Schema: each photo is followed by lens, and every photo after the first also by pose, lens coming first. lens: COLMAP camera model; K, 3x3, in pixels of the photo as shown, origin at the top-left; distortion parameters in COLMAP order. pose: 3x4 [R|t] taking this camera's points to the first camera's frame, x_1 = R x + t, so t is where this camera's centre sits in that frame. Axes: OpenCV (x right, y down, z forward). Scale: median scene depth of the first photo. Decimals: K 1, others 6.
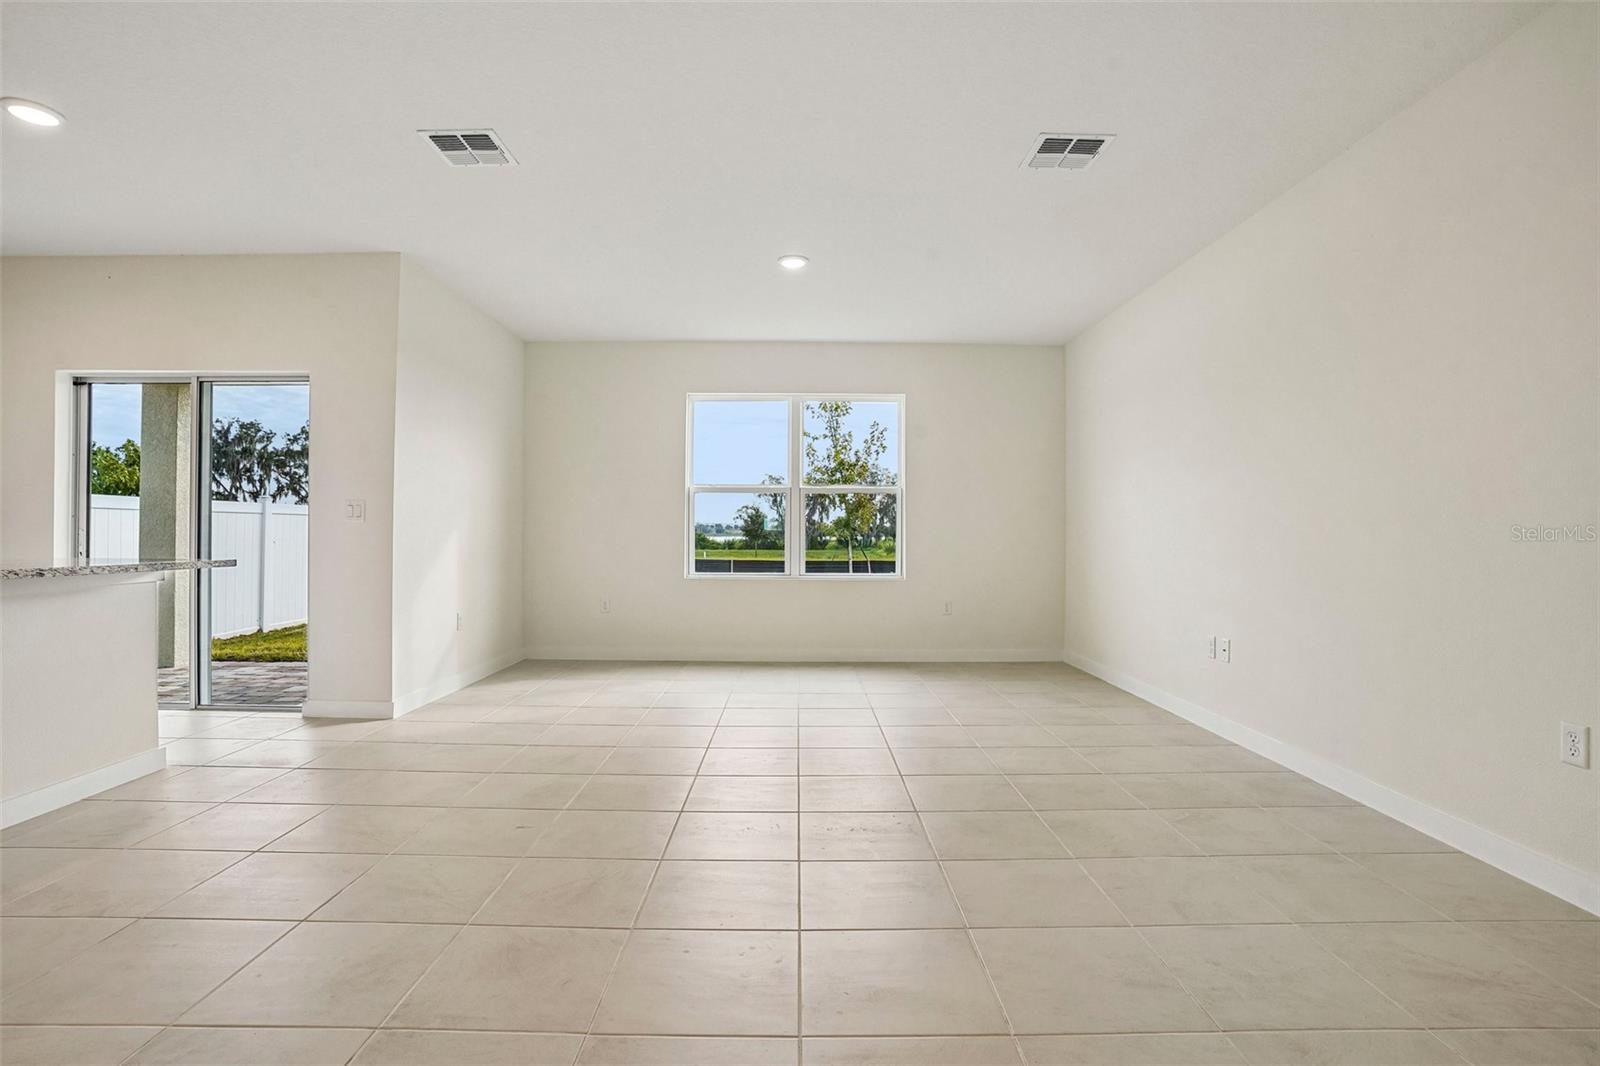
lens RADIAL K [[795.9, 0, 800.3], [0, 795.9, 532.6], [0, 0, 1]] dist [-0.045940, 0.006785]
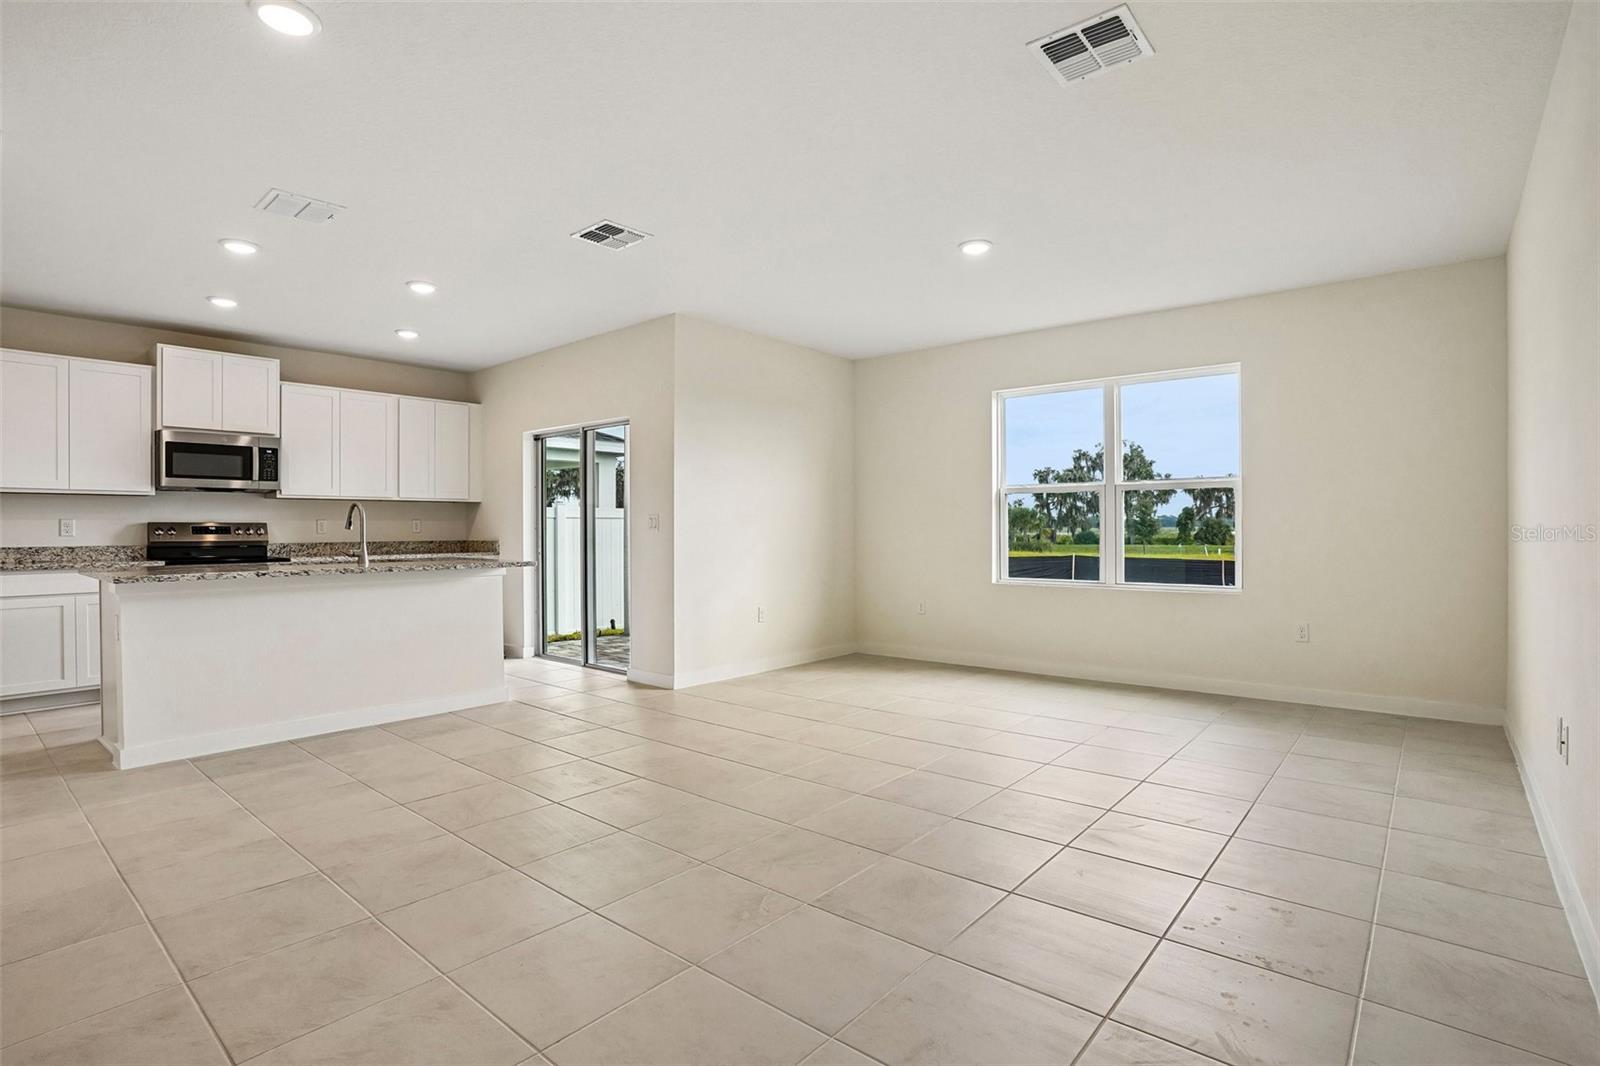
lens RADIAL K [[795.9, 0, 803.1], [0, 795.9, 529.0], [0, 0, 1]] dist [-0.045940, 0.006785]
pose [[0.758149, -0.007808, -0.652035, 0.322877], [0.008284, 0.999963, -0.002341, -0.008861], [0.652029, -0.003627, 0.758185, 0.124652]]
